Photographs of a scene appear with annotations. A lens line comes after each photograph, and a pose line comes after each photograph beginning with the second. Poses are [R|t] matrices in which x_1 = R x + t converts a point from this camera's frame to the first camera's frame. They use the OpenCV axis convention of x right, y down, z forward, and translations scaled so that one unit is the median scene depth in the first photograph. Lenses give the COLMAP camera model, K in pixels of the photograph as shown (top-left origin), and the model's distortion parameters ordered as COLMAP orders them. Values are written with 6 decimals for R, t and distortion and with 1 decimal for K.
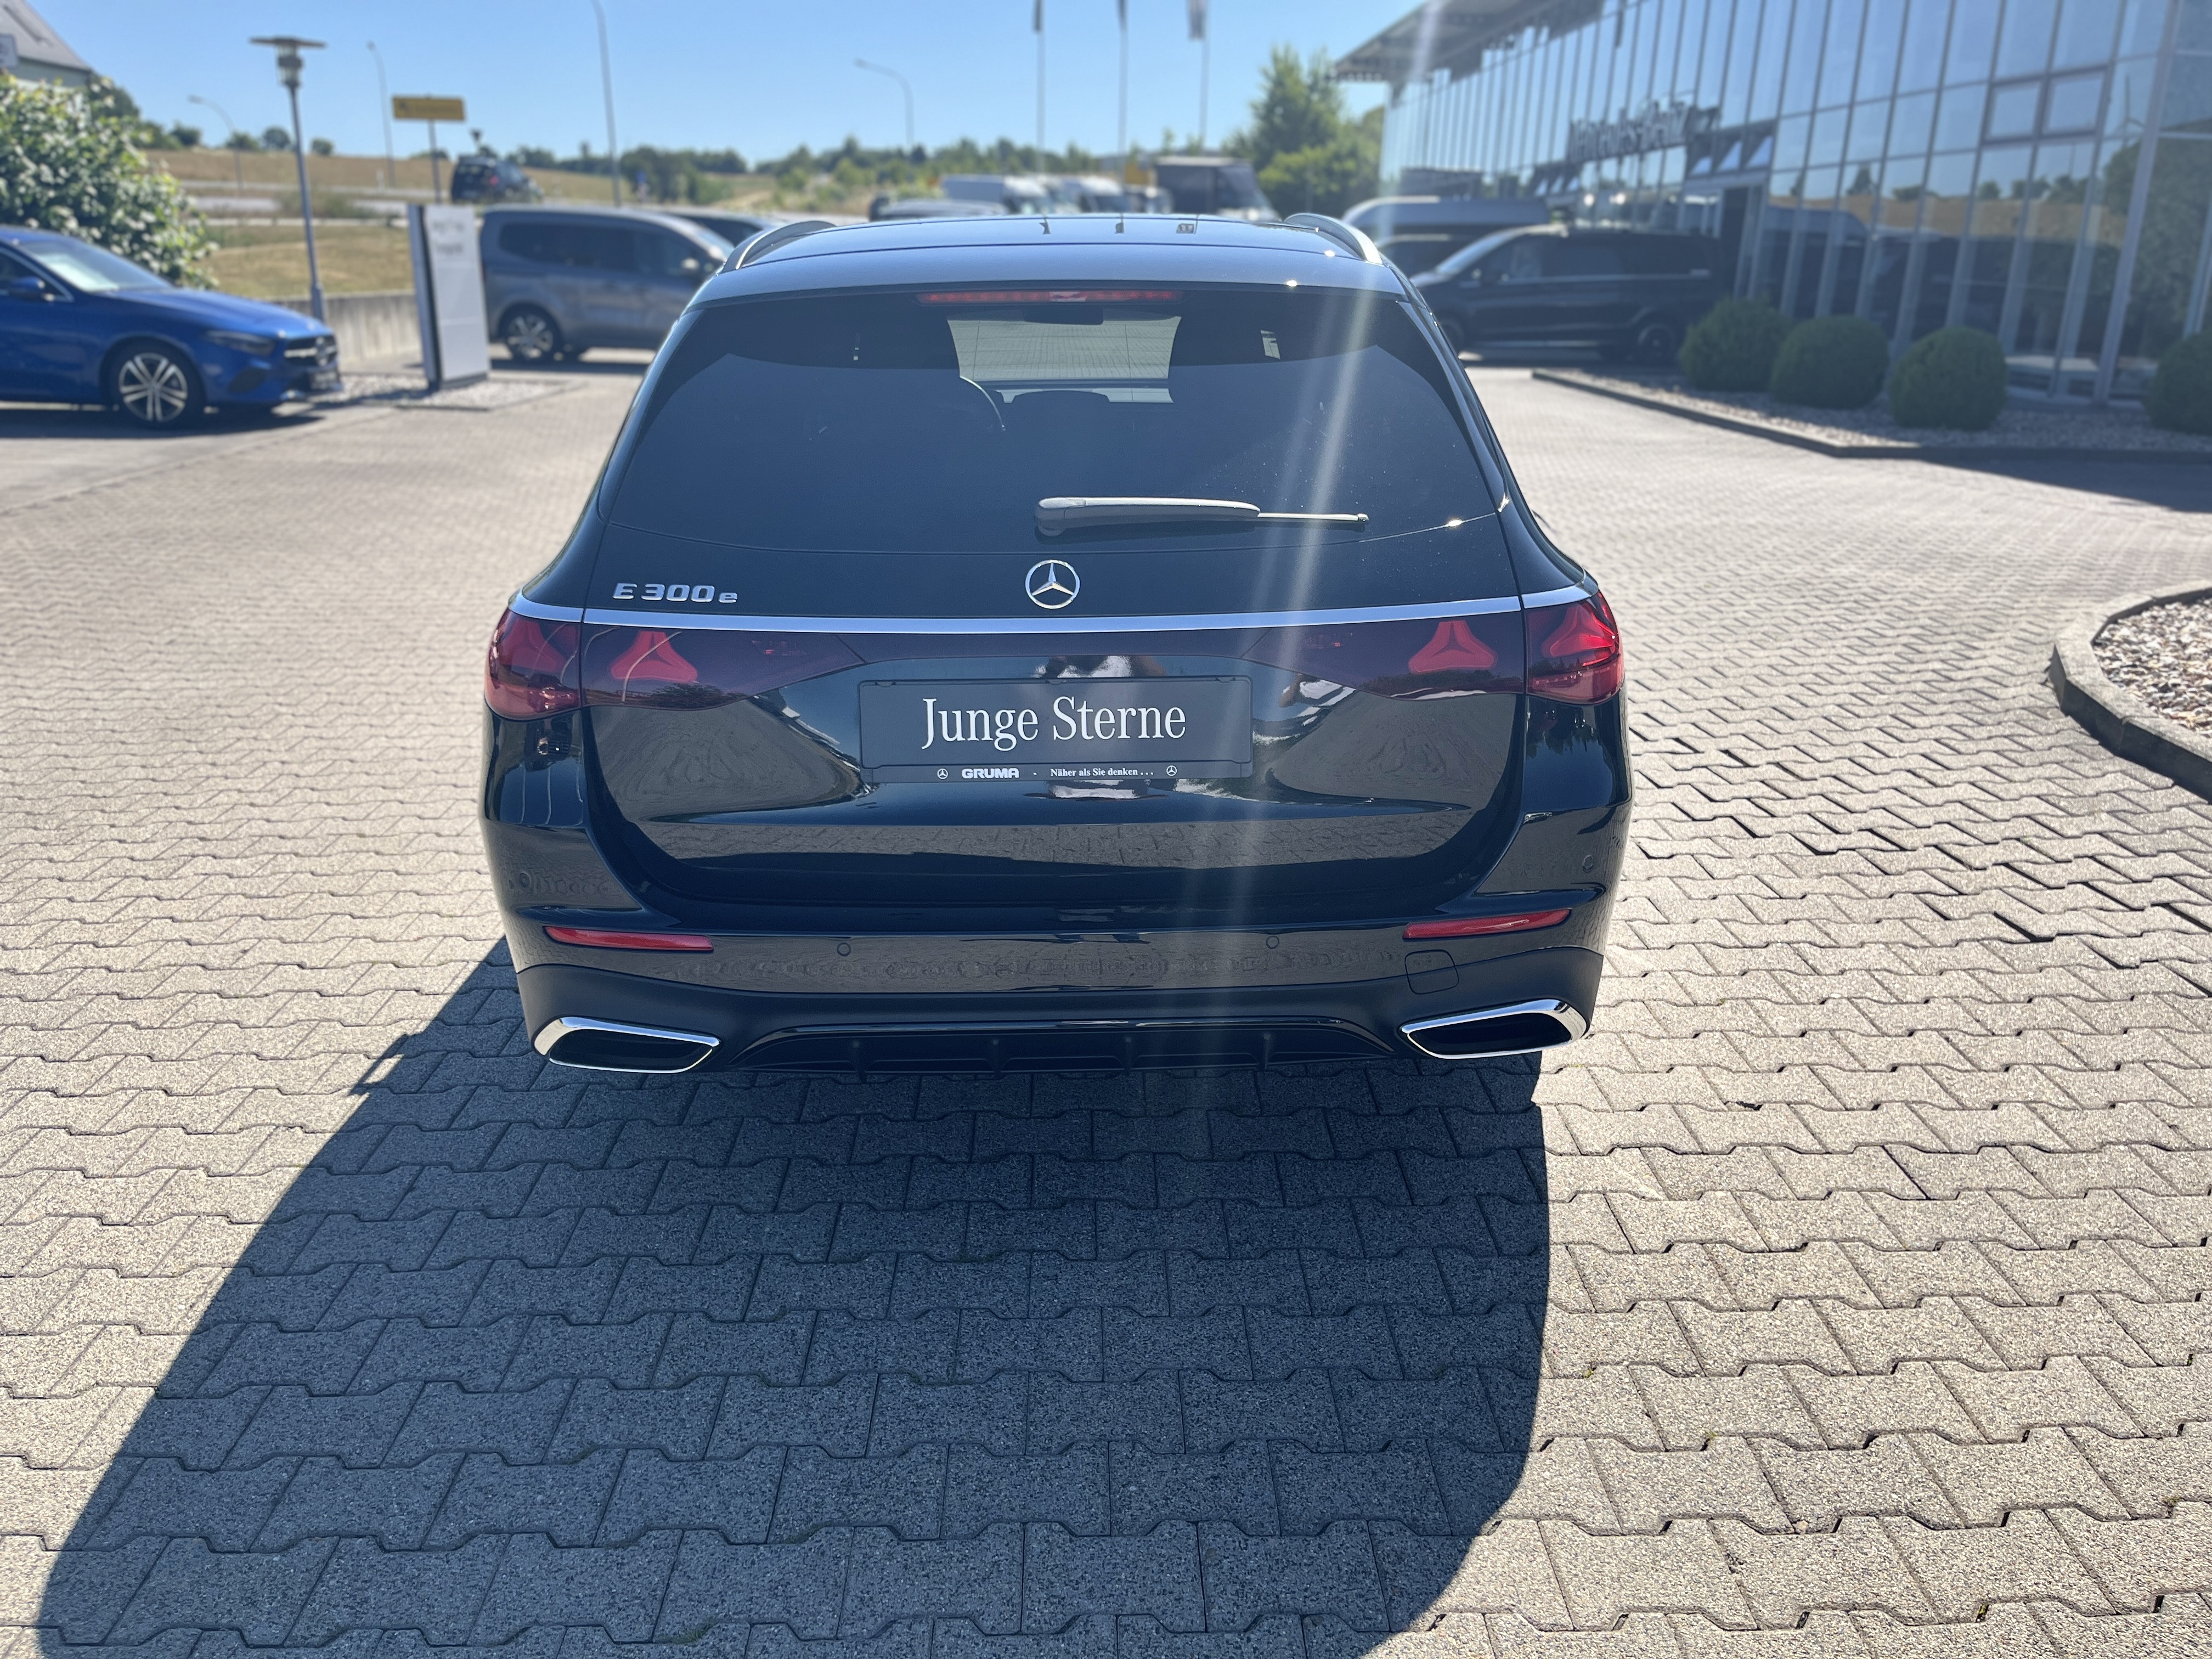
lens RADIAL K [[1675.7, 0, 1106.0], [0, 1675.7, 829.5], [0, 0, 1]] dist [0.060245, -0.070750]
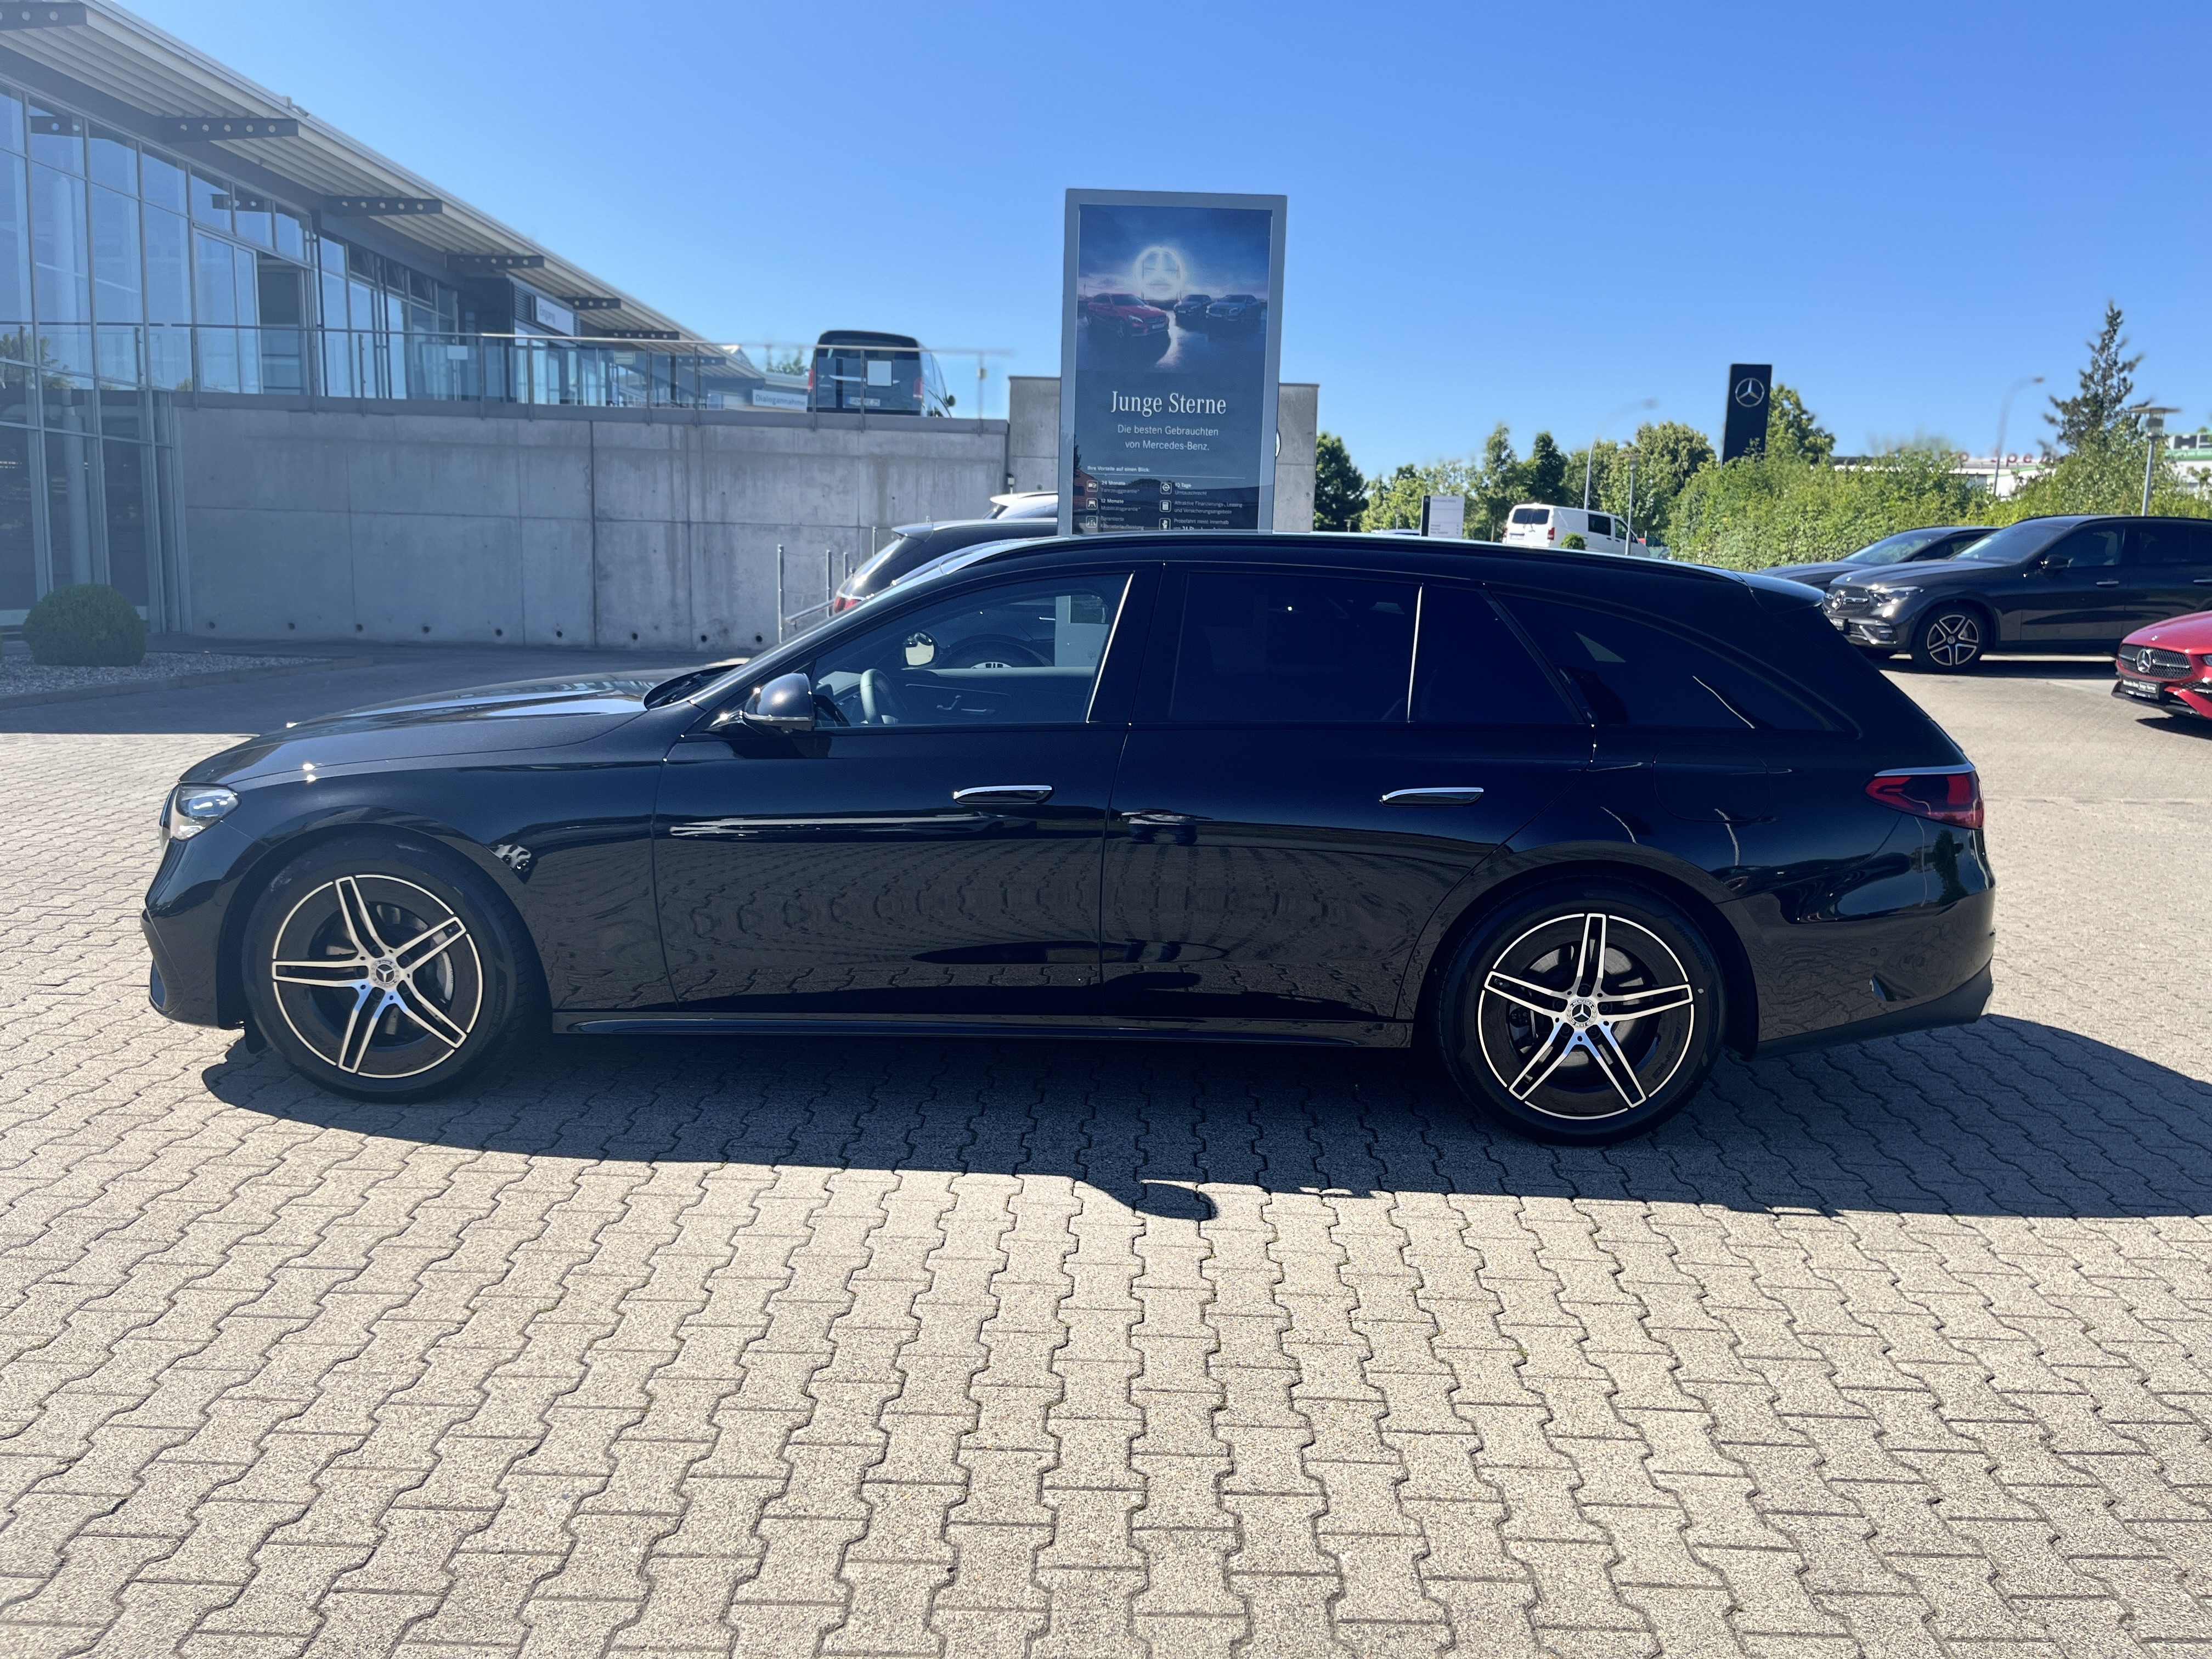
lens RADIAL K [[1675.7, 0, 1106.0], [0, 1675.7, 829.5], [0, 0, 1]] dist [0.060245, -0.070750]
pose [[0.044736, -0.170692, 0.984308, -1.550212], [0.295167, 0.943564, 0.150212, -0.435746], [-0.954398, 0.283816, 0.092594, 1.231163]]
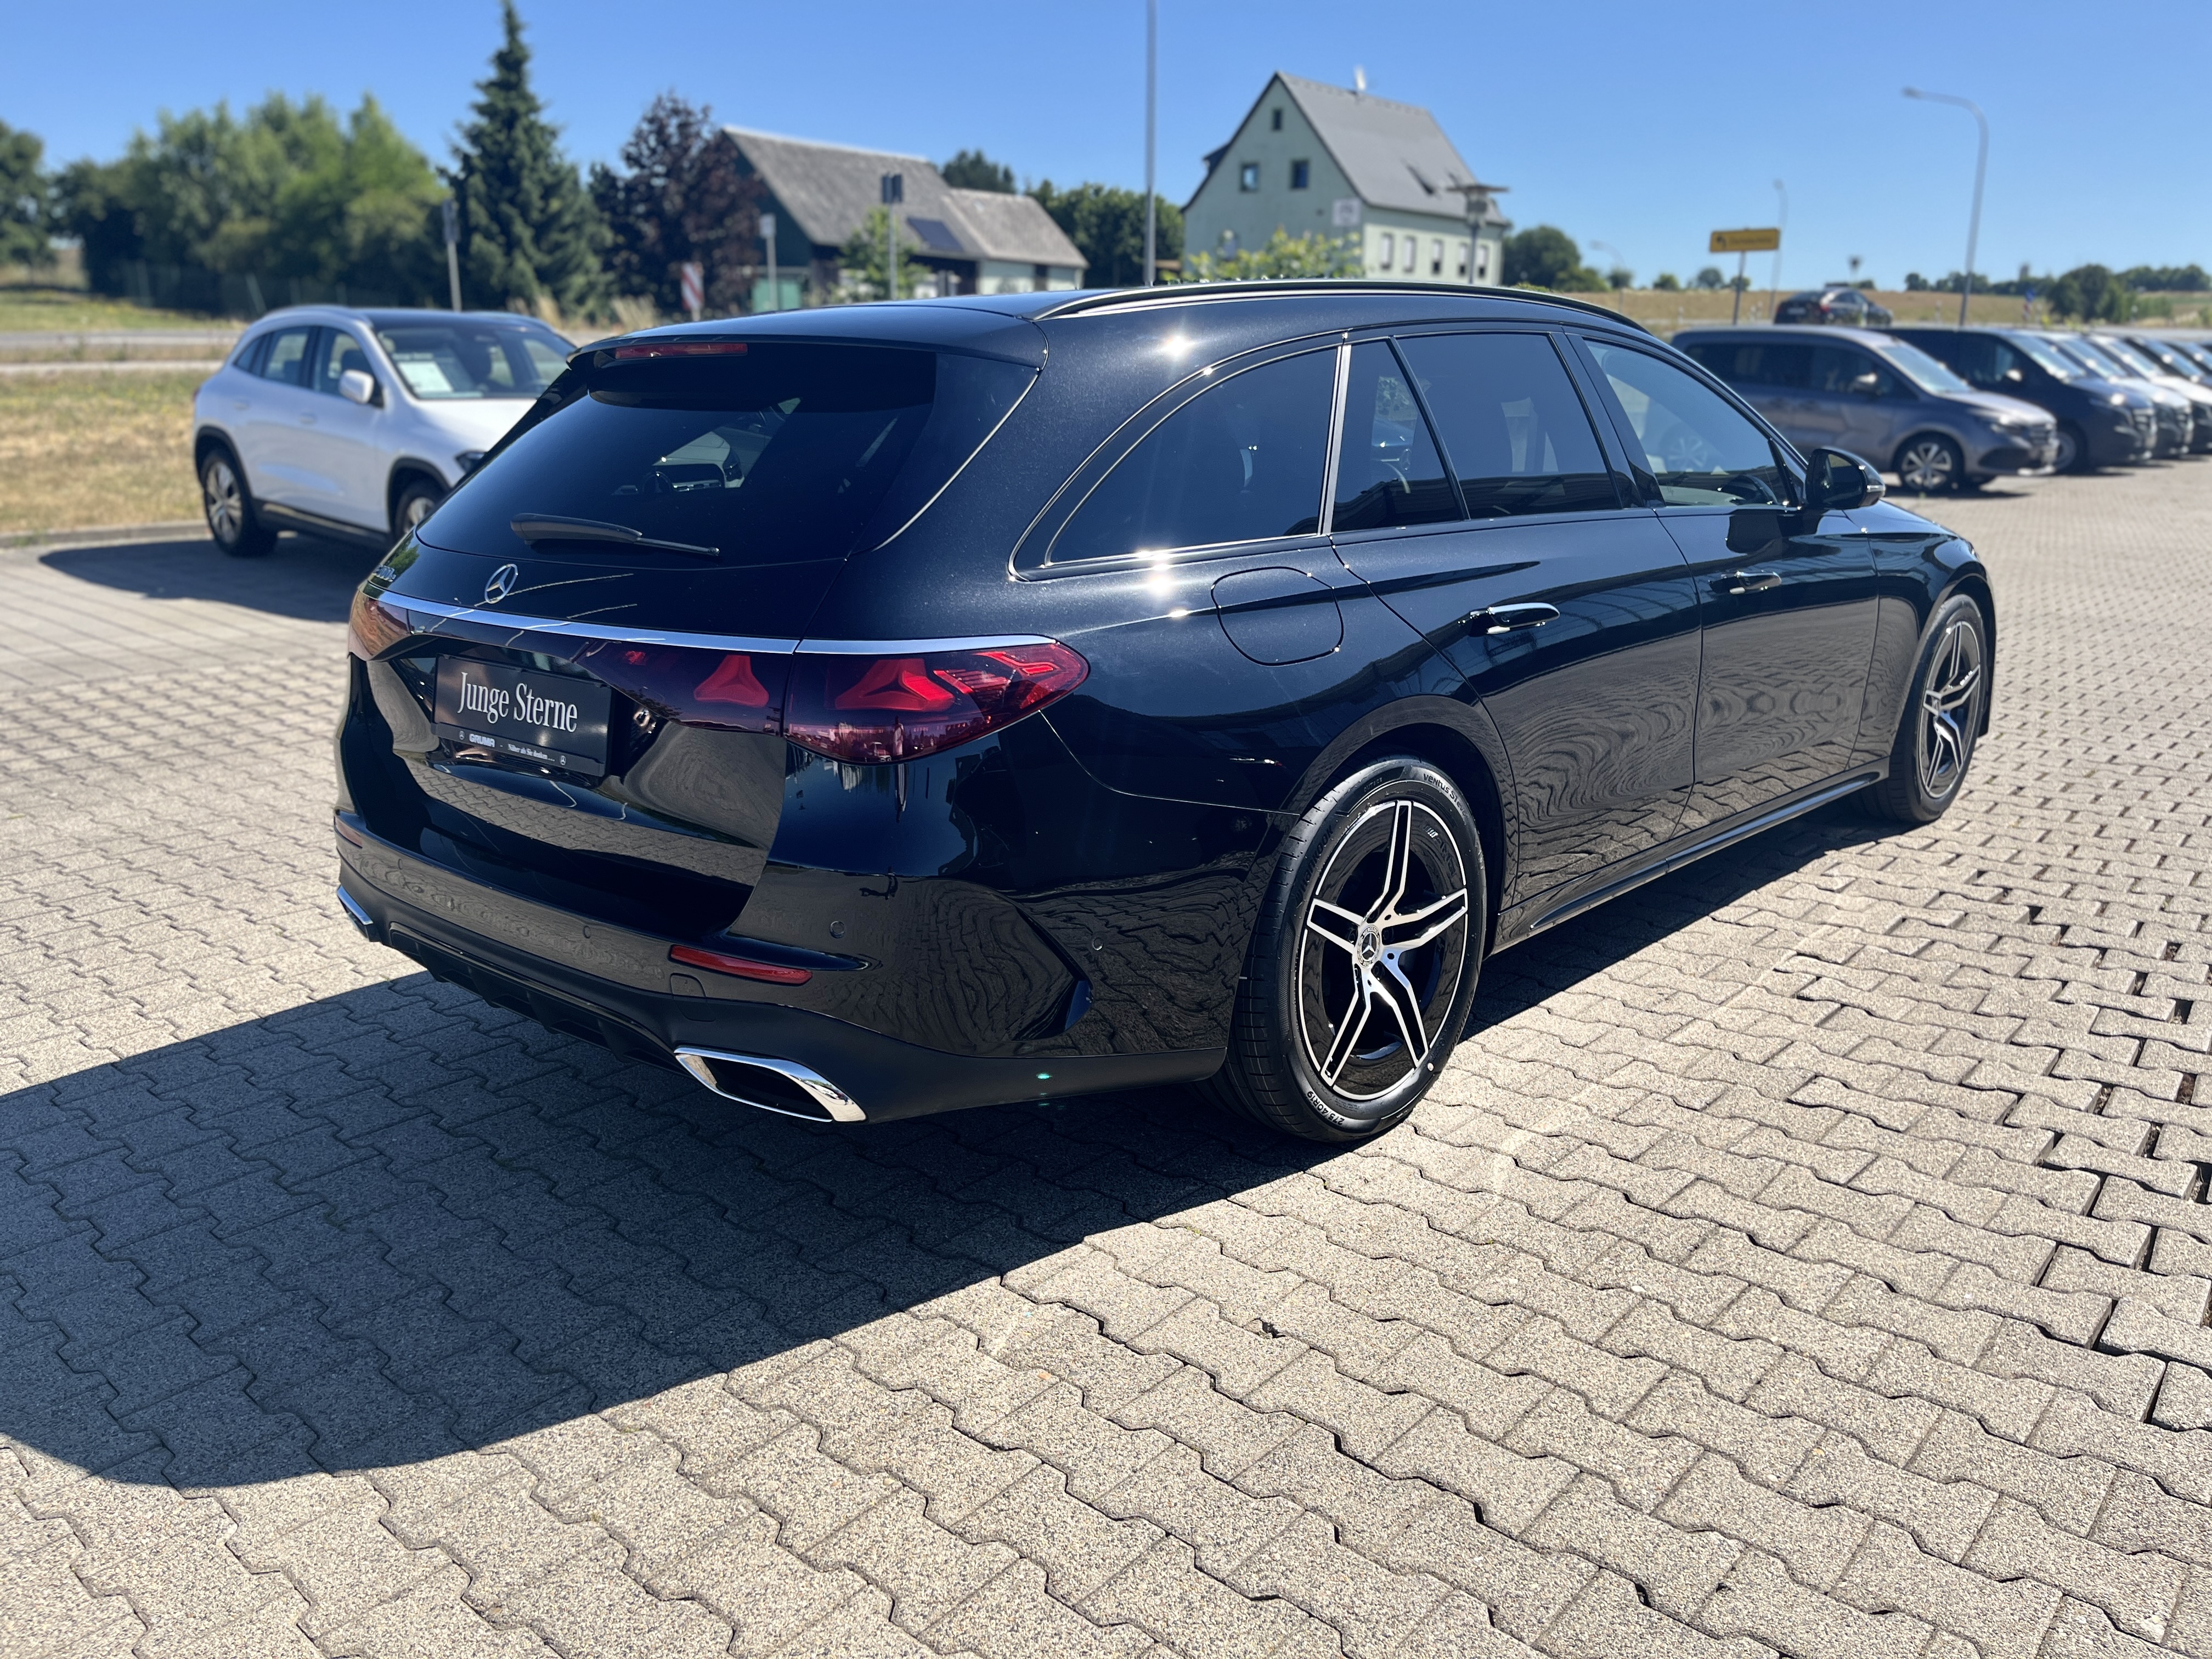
lens RADIAL K [[1675.7, 0, 1106.0], [0, 1675.7, 829.5], [0, 0, 1]] dist [0.060245, -0.070750]
pose [[0.728884, 0.170088, -0.663173, 0.733956], [-0.215492, 0.976411, 0.013583, -0.057925], [0.649840, 0.133008, 0.748343, 0.282636]]
